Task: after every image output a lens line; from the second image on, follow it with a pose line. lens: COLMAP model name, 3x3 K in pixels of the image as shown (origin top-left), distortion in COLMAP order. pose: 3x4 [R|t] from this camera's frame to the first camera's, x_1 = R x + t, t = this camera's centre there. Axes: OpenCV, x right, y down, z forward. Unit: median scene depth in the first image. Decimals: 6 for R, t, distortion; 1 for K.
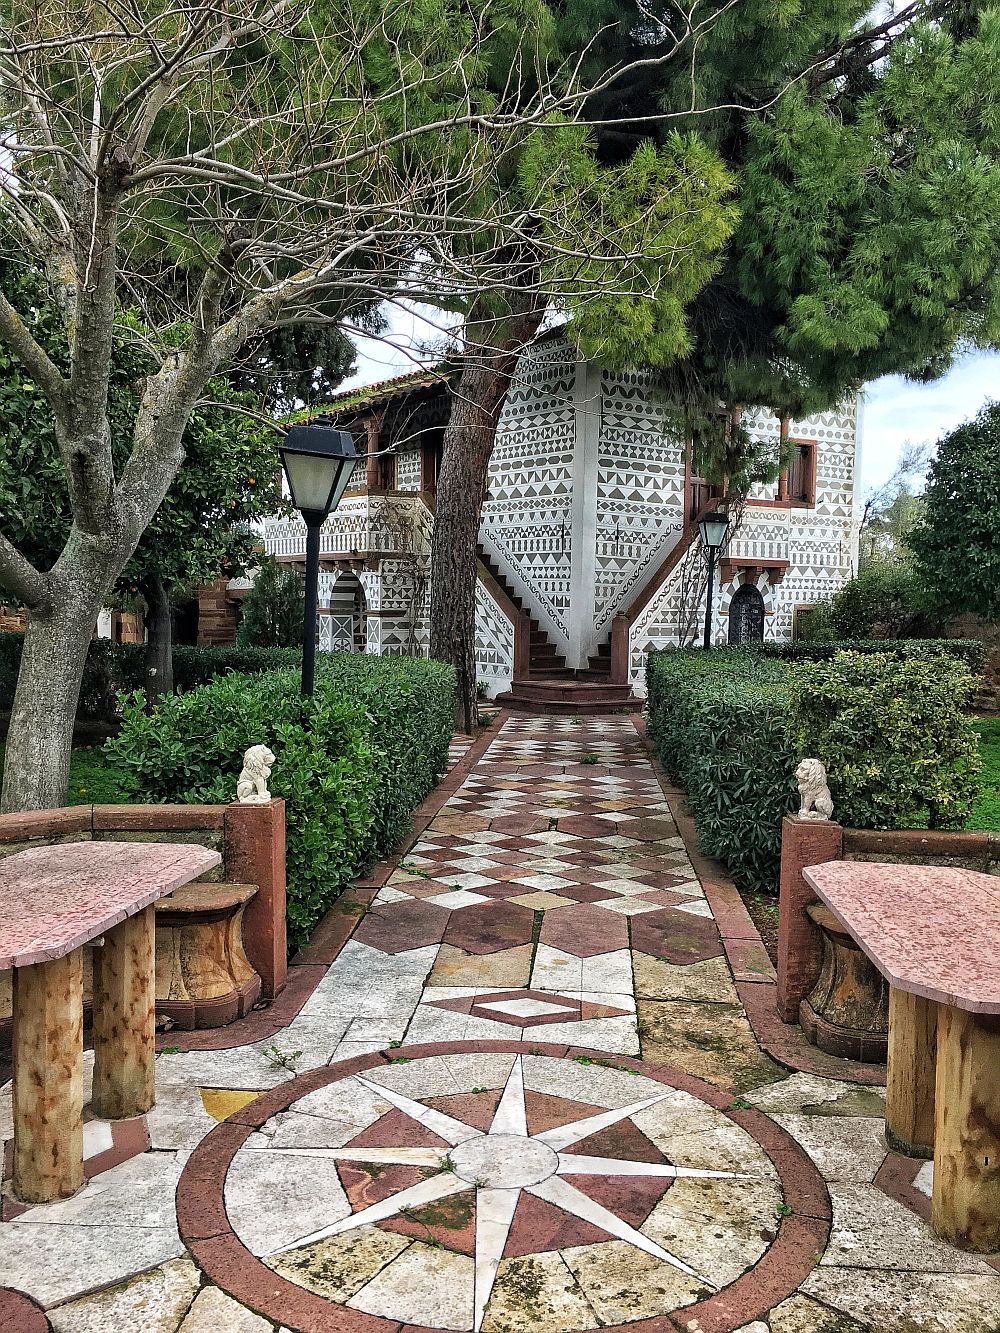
lens RADIAL K [[1126.6, 0, 493.3], [0, 1126.6, 675.8], [0, 0, 1]] dist [0.076996, 0.001314]
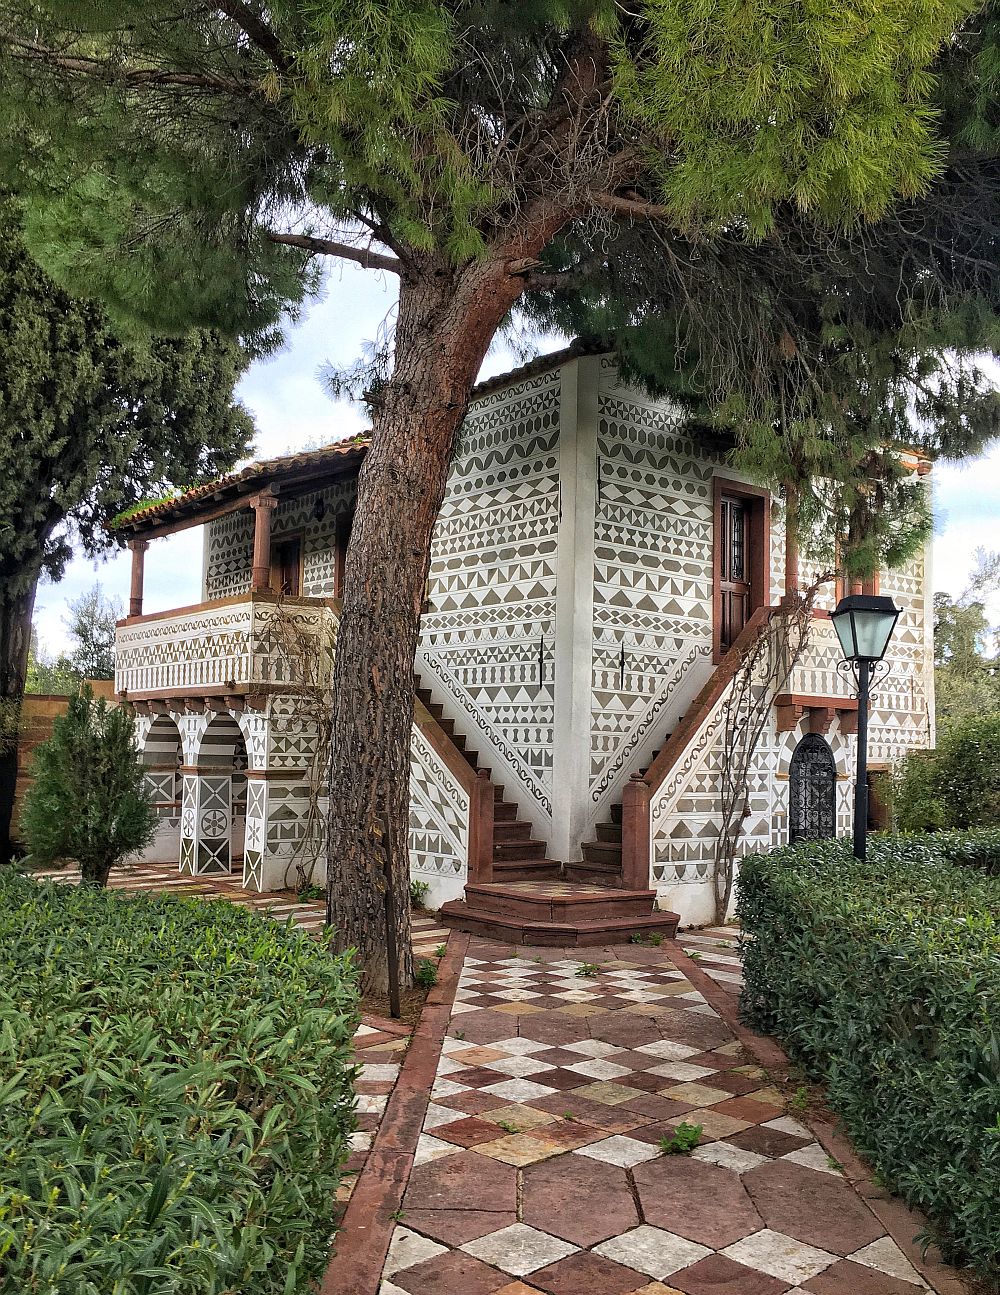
lens RADIAL K [[1199.4, 0, 507.6], [0, 1199.4, 659.0], [0, 0, 1]] dist [0.054227, 0.000000]
pose [[0.997648, 0.008516, 0.068008, -0.006606], [0.001353, 0.989612, -0.143758, -0.021809], [-0.068526, 0.143512, 0.987273, 0.292337]]
